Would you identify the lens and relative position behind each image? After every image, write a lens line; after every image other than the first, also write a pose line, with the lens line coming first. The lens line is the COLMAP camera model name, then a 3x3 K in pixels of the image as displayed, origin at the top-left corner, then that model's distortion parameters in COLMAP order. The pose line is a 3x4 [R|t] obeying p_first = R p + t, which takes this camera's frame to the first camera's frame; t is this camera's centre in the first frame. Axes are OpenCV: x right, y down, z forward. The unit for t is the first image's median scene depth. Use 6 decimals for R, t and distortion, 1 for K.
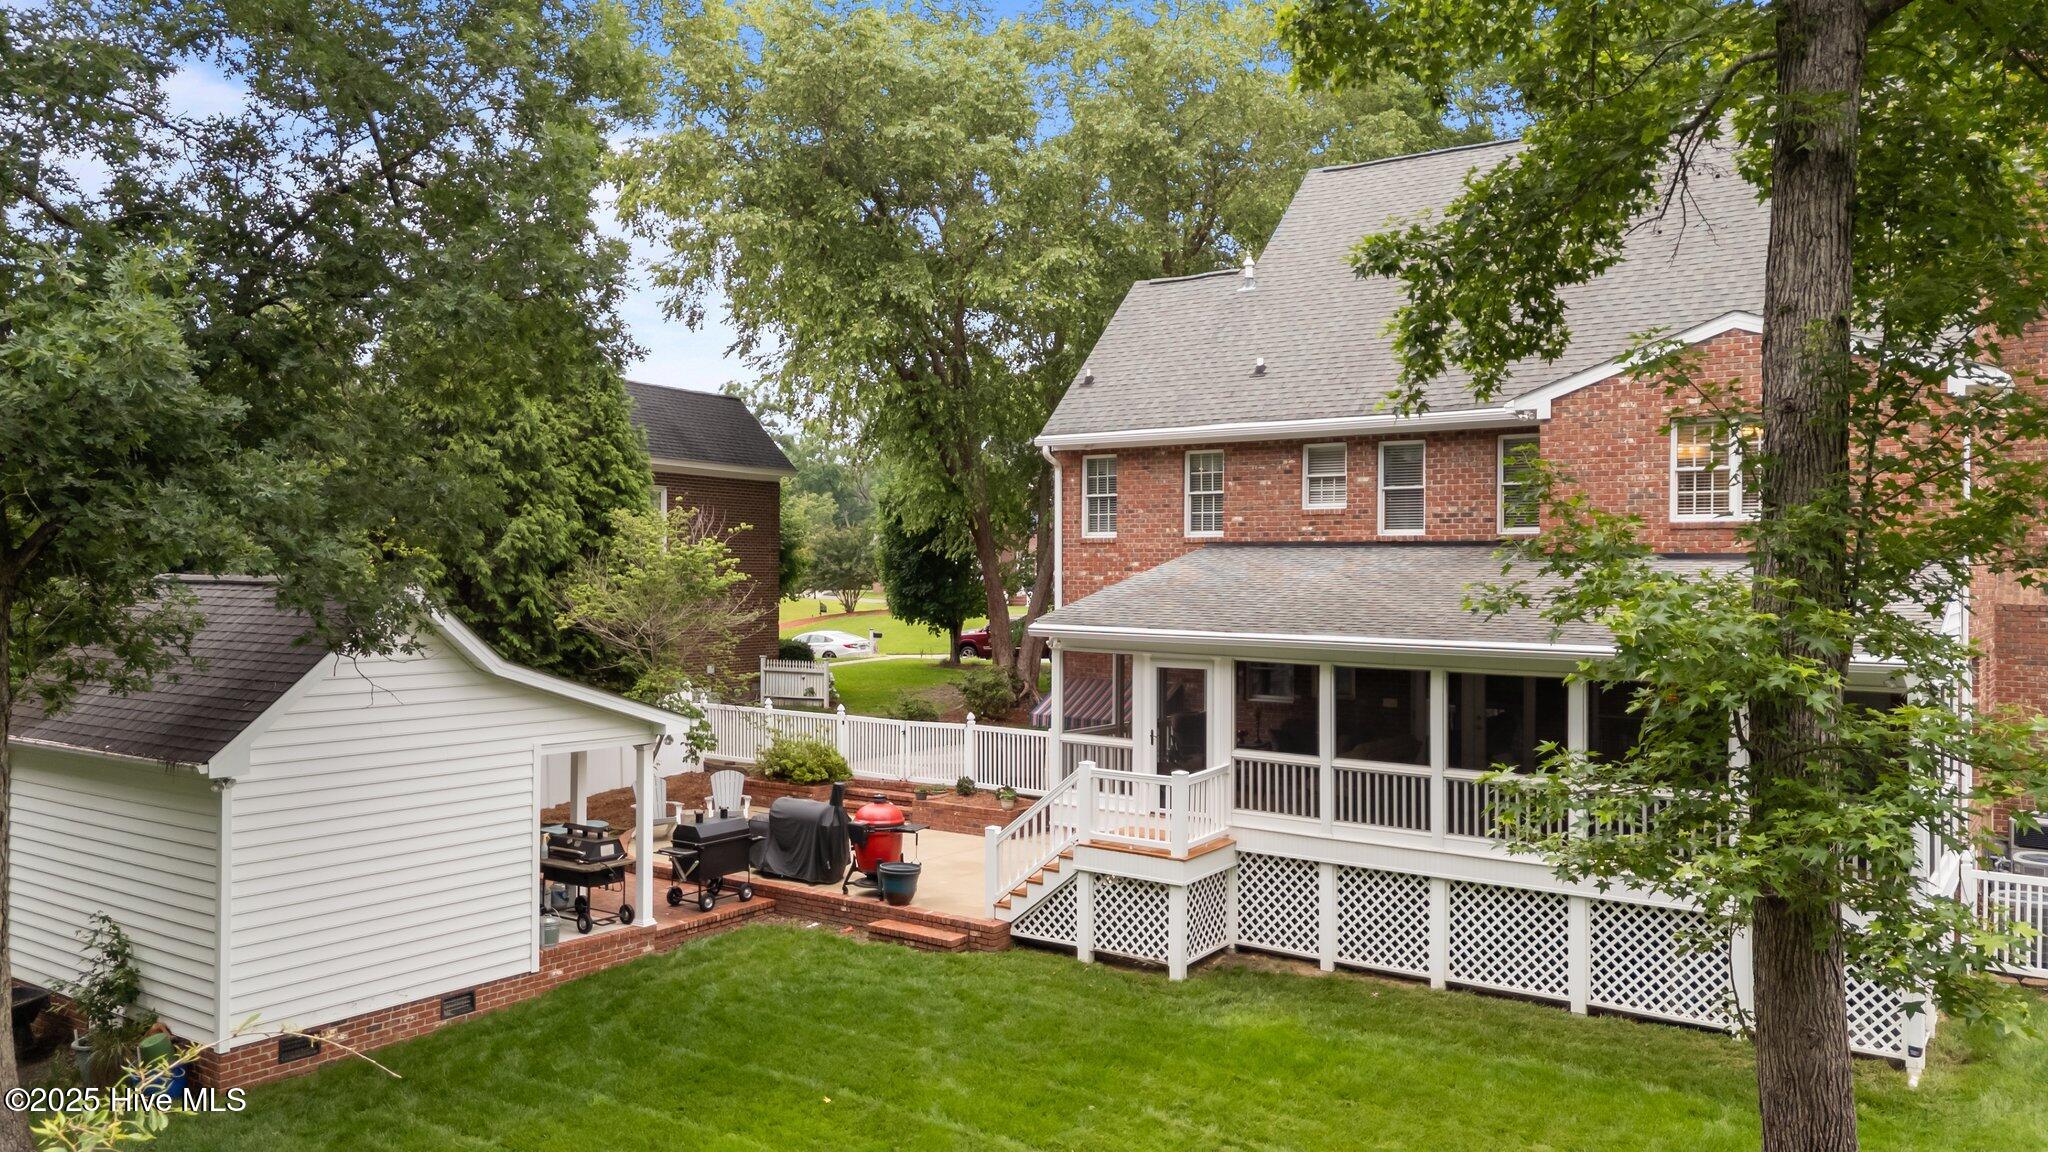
lens RADIAL K [[1508.1, 0, 1024.0], [0, 1508.1, 576.0], [0, 0, 1]] dist [0.155967, -0.194281]
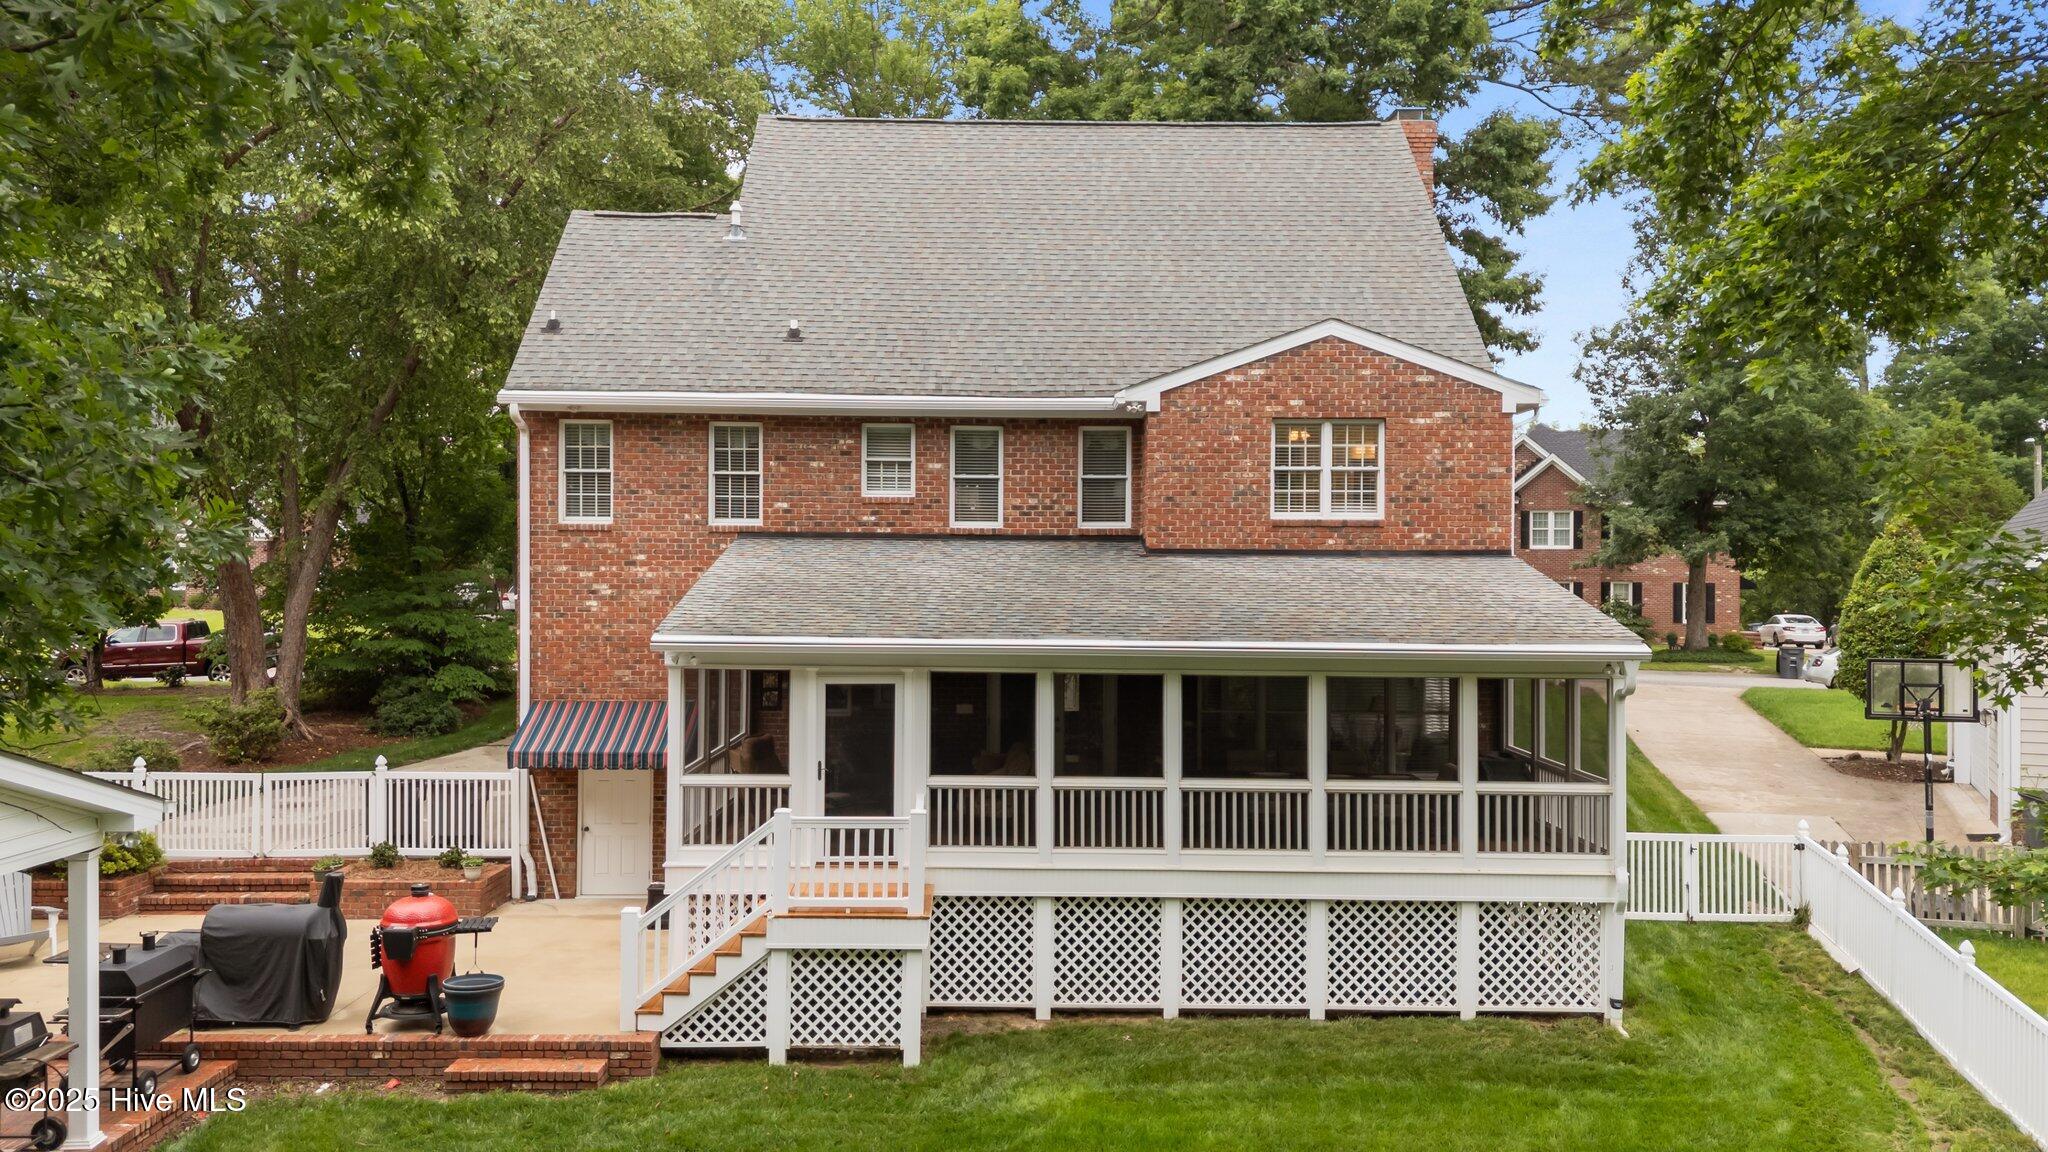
lens RADIAL K [[1508.1, 0, 1024.0], [0, 1508.1, 576.0], [0, 0, 1]] dist [0.155967, -0.194281]
pose [[0.813108, -0.002731, 0.582107, -0.306074], [0.000248, 0.999991, 0.004345, -0.001629], [-0.582113, -0.003389, 0.813101, 0.276048]]
